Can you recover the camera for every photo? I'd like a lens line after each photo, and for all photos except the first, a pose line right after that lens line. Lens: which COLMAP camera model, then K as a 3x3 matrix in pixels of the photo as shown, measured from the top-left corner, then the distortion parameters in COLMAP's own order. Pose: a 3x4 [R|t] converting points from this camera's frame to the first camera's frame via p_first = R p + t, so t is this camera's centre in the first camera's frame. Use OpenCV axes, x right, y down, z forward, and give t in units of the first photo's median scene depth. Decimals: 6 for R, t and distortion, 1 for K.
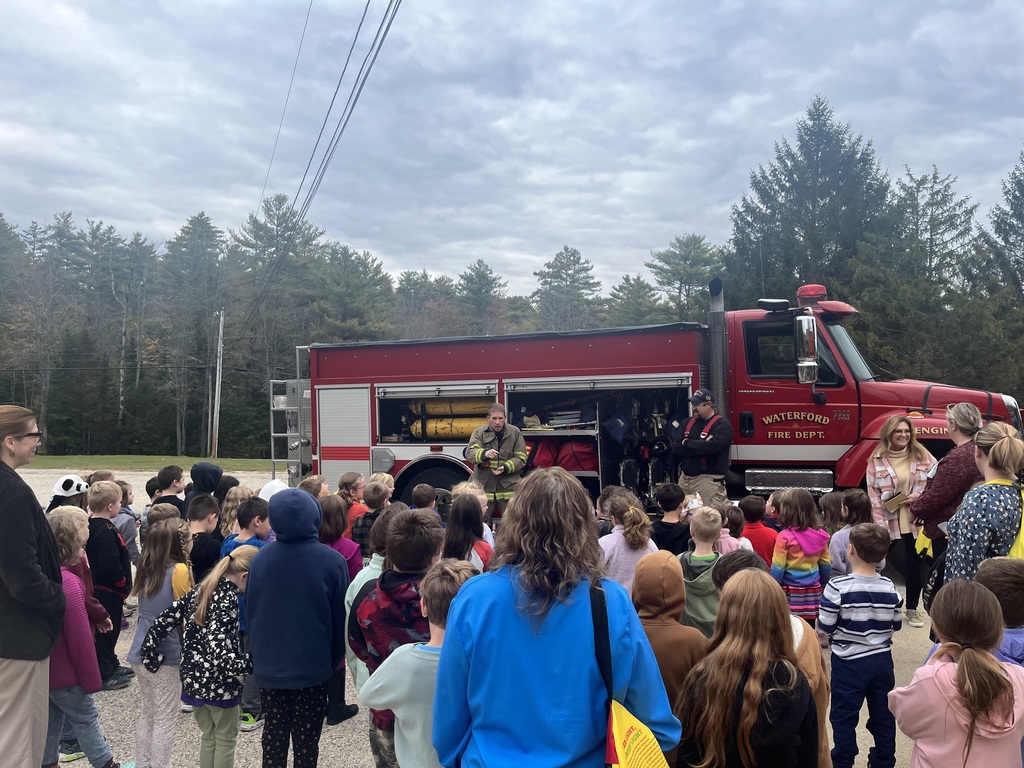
lens RADIAL K [[770.7, 0, 517.1], [0, 770.7, 382.0], [0, 0, 1]] dist [-0.012682, -0.014843]
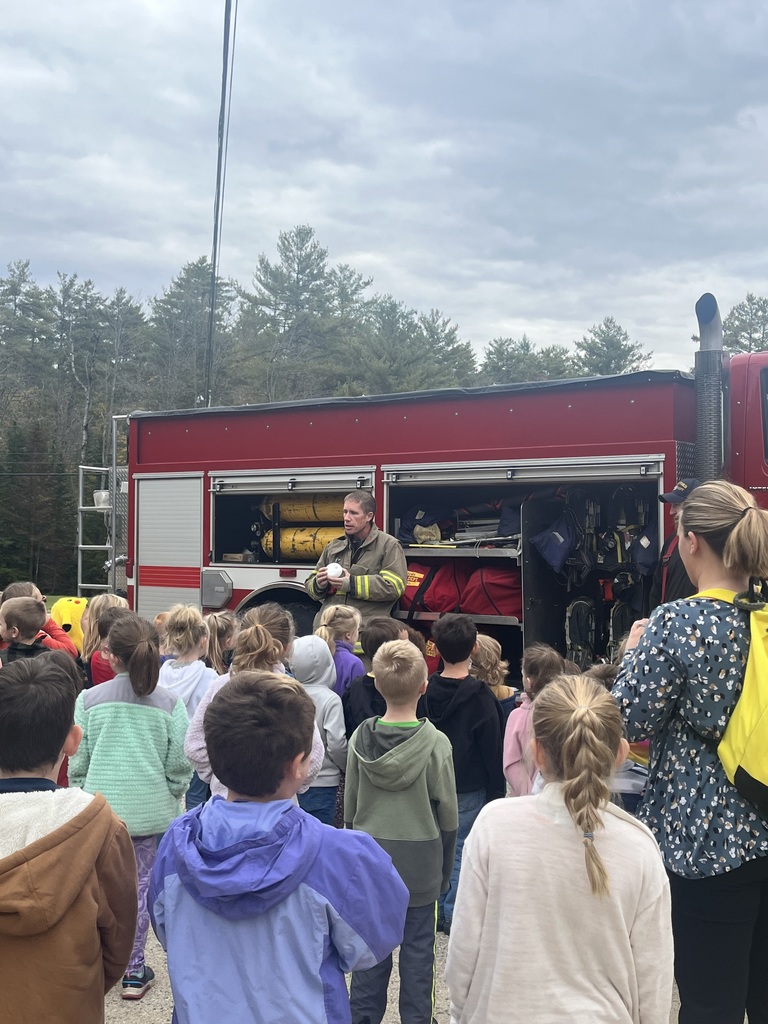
lens RADIAL K [[1164.3, 0, 385.1], [0, 1164.3, 510.7], [0, 0, 1]] dist [0.035691, 0.000000]
pose [[0.967461, 0.022706, -0.251998, 0.205528], [-0.022579, 0.999739, 0.003399, 0.027693], [0.252009, 0.002401, 0.967722, 0.073385]]
